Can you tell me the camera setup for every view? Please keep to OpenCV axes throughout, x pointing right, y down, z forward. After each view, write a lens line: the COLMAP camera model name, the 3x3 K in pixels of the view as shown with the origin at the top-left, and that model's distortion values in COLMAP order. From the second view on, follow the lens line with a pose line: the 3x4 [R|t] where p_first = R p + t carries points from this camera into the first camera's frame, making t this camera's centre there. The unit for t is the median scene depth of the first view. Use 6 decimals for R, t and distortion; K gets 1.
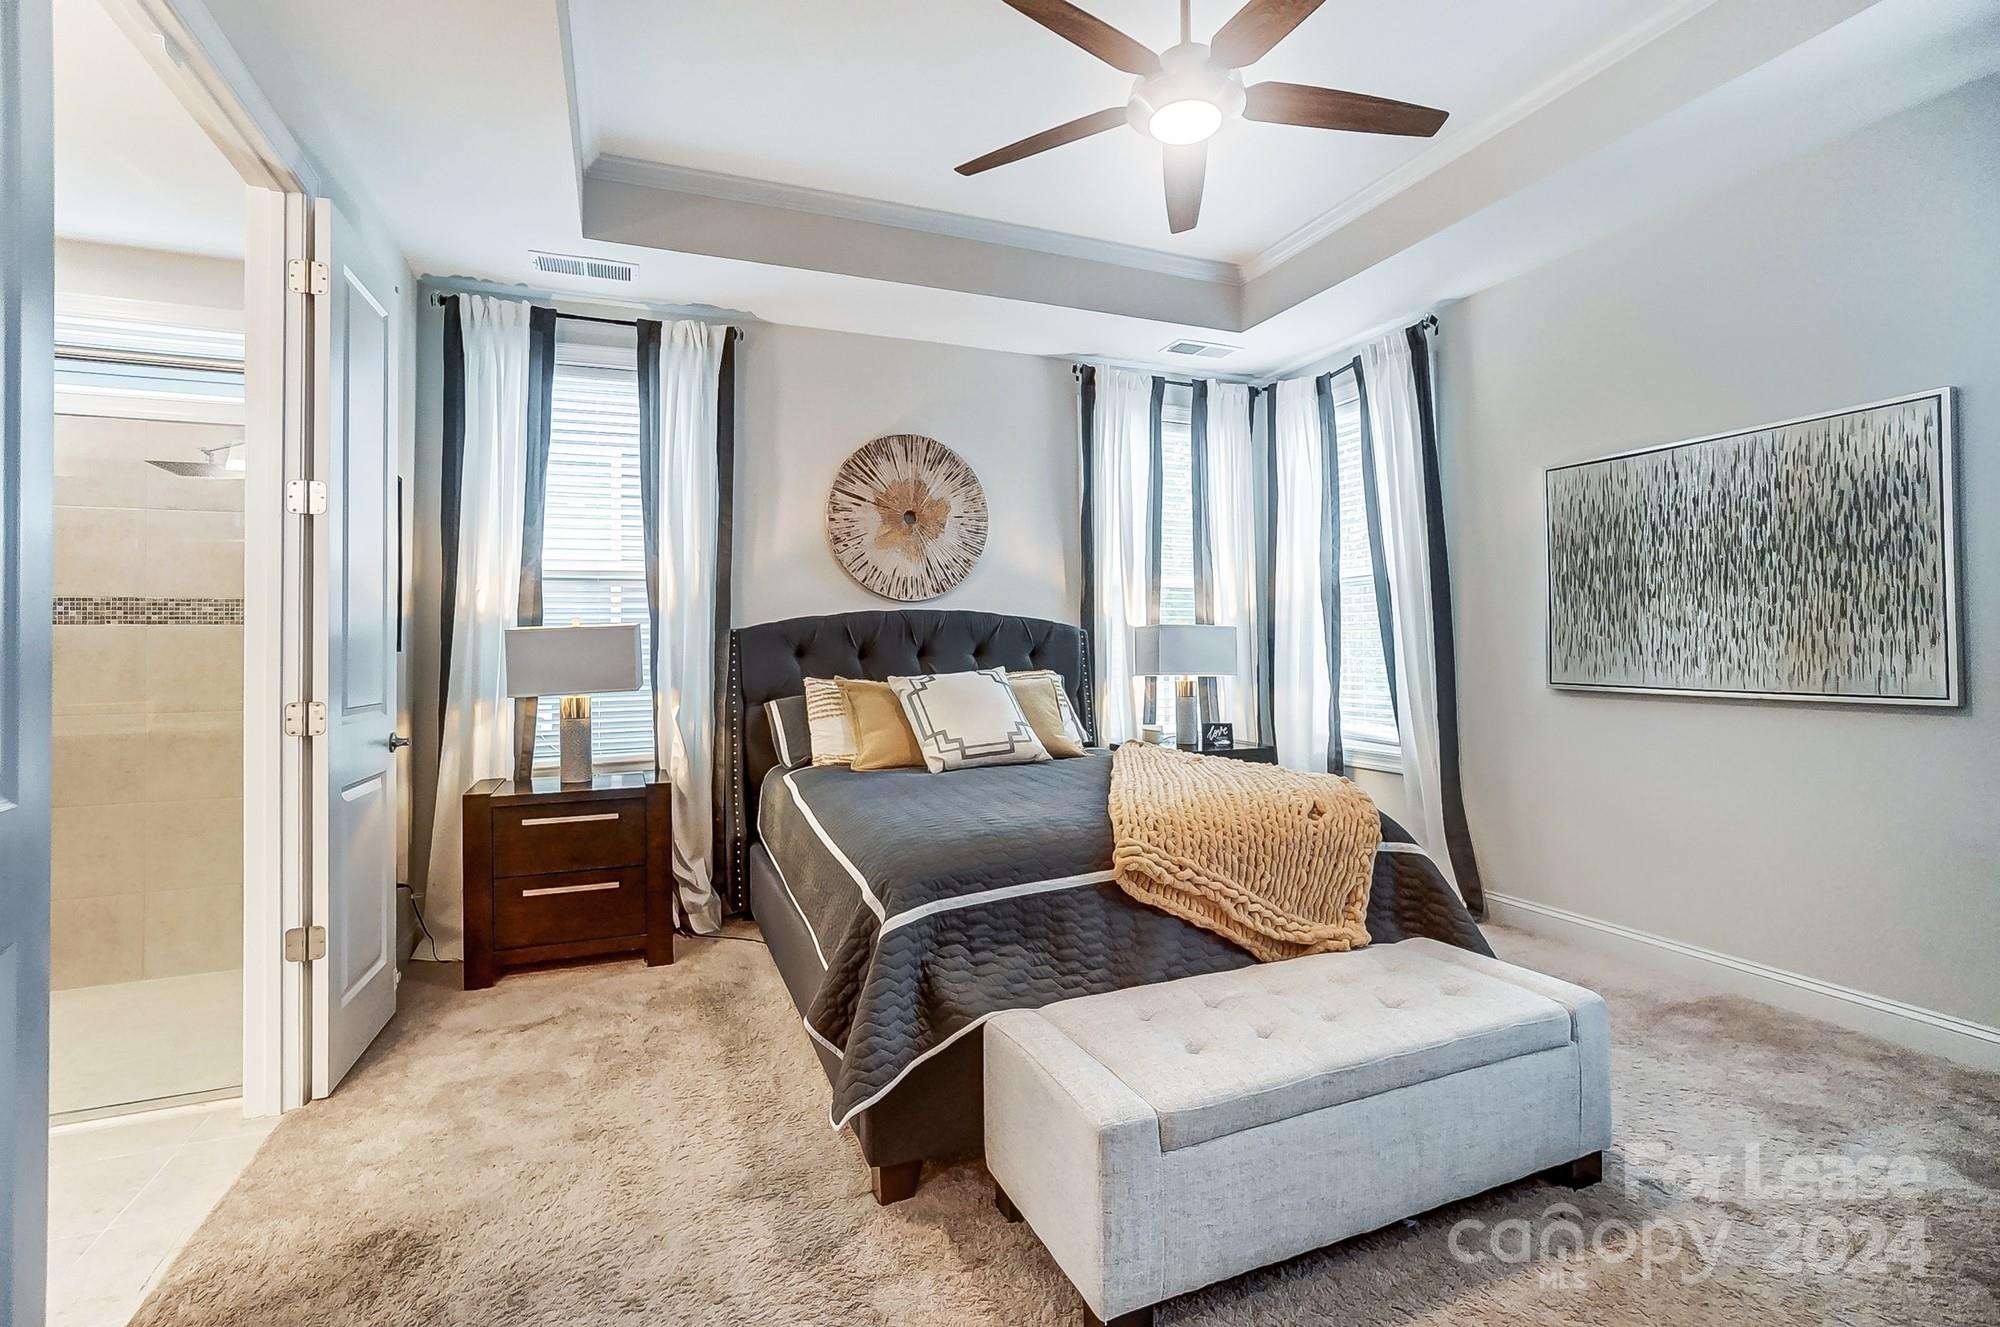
lens RADIAL K [[900.2, 0, 935.2], [0, 900.2, 628.8], [0, 0, 1]] dist [-0.022963, 0.009233]
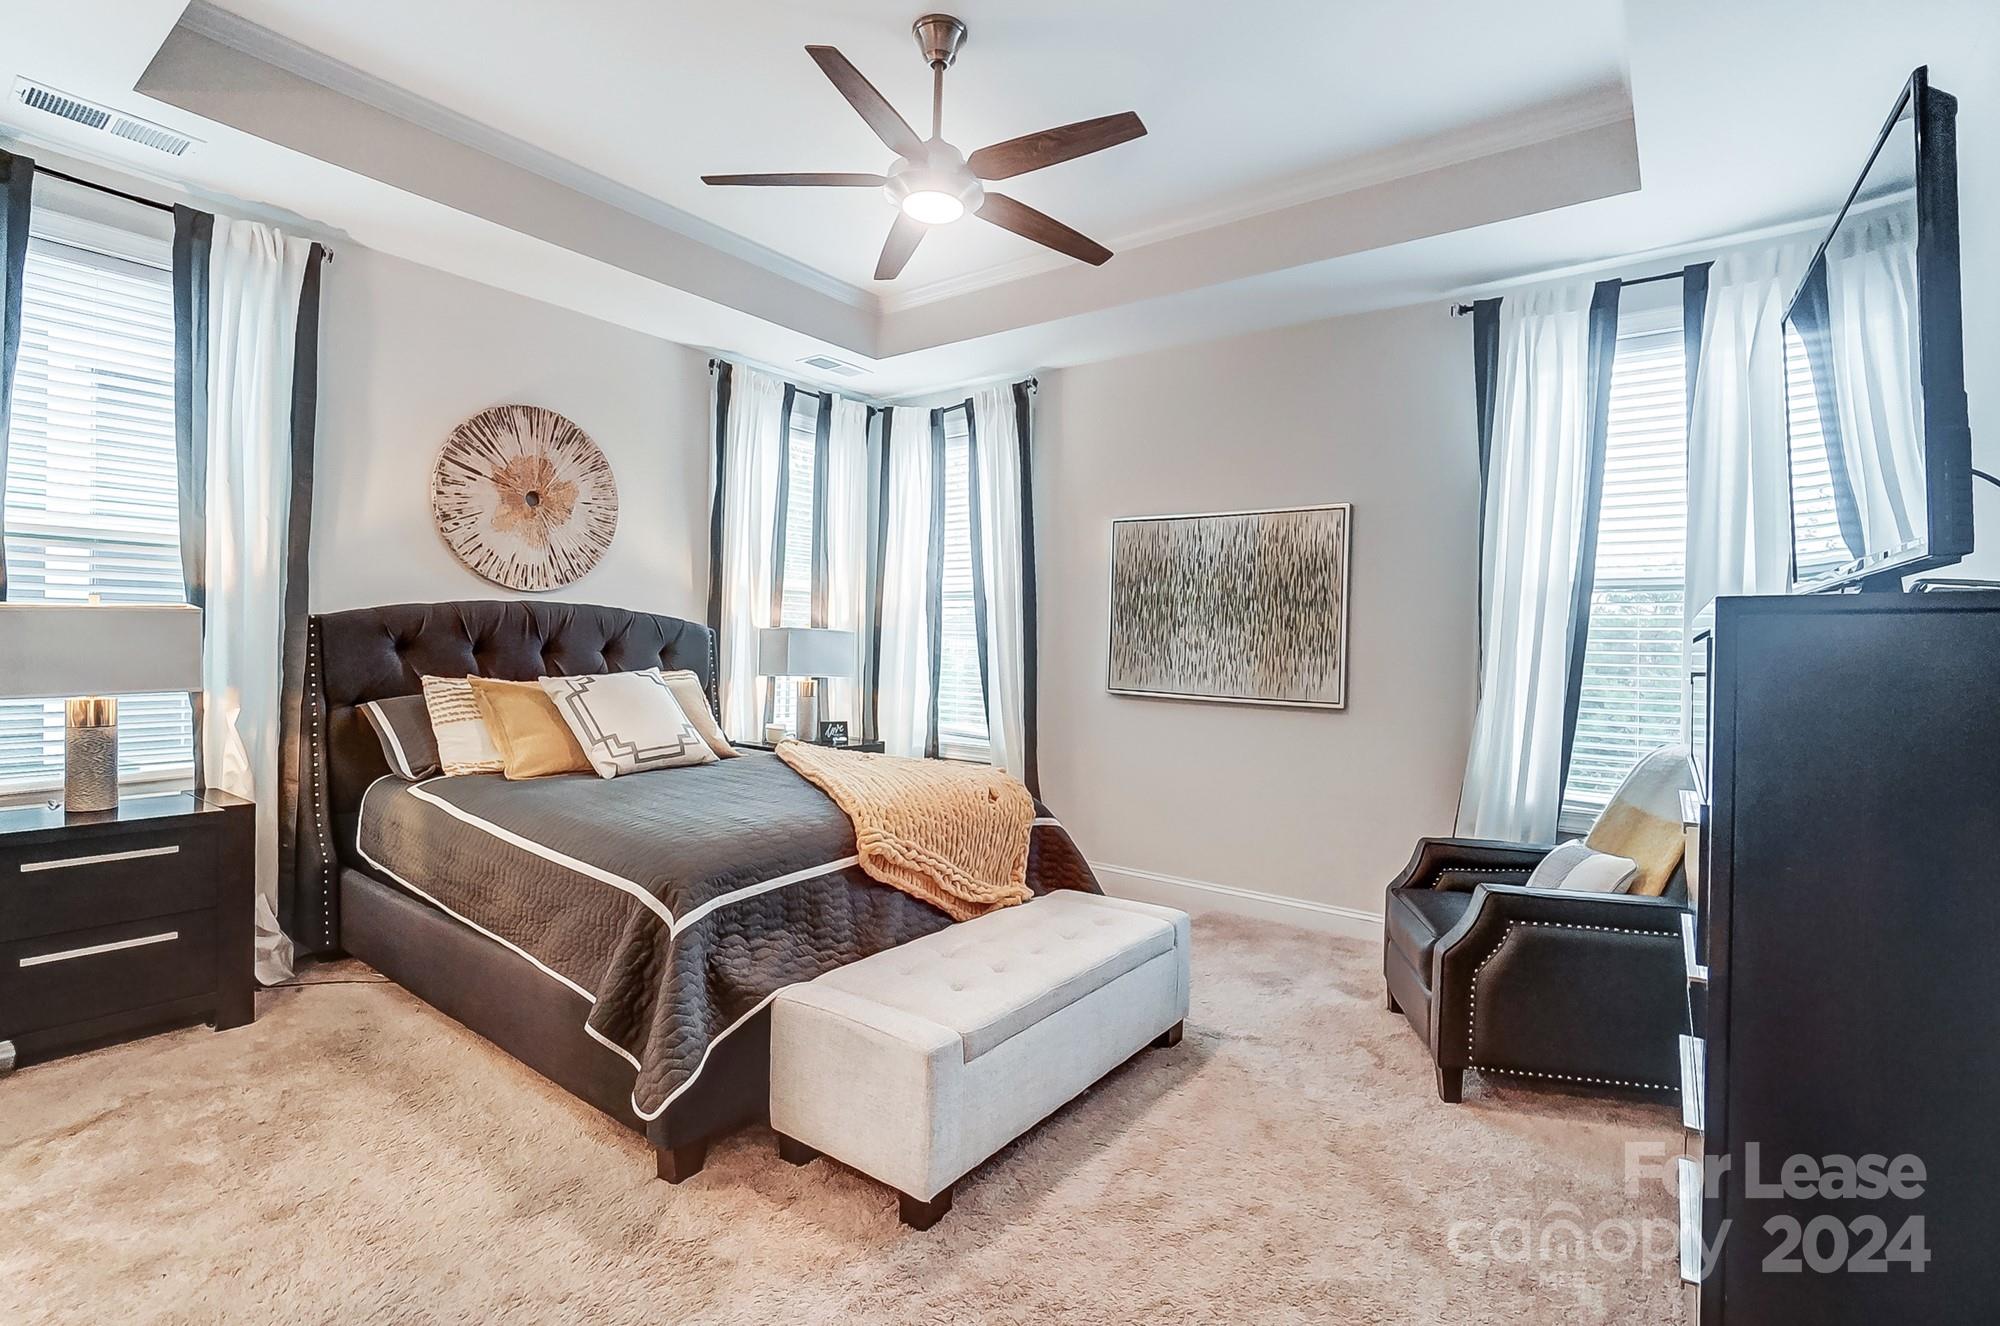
lens RADIAL K [[900.2, 0, 1007.1], [0, 900.2, 661.3], [0, 0, 1]] dist [-0.022963, 0.009233]
pose [[0.858059, 0.023428, 0.513017, -0.130582], [-0.043889, 0.998649, 0.027802, -0.010796], [-0.511672, -0.046371, 0.857928, -0.039332]]
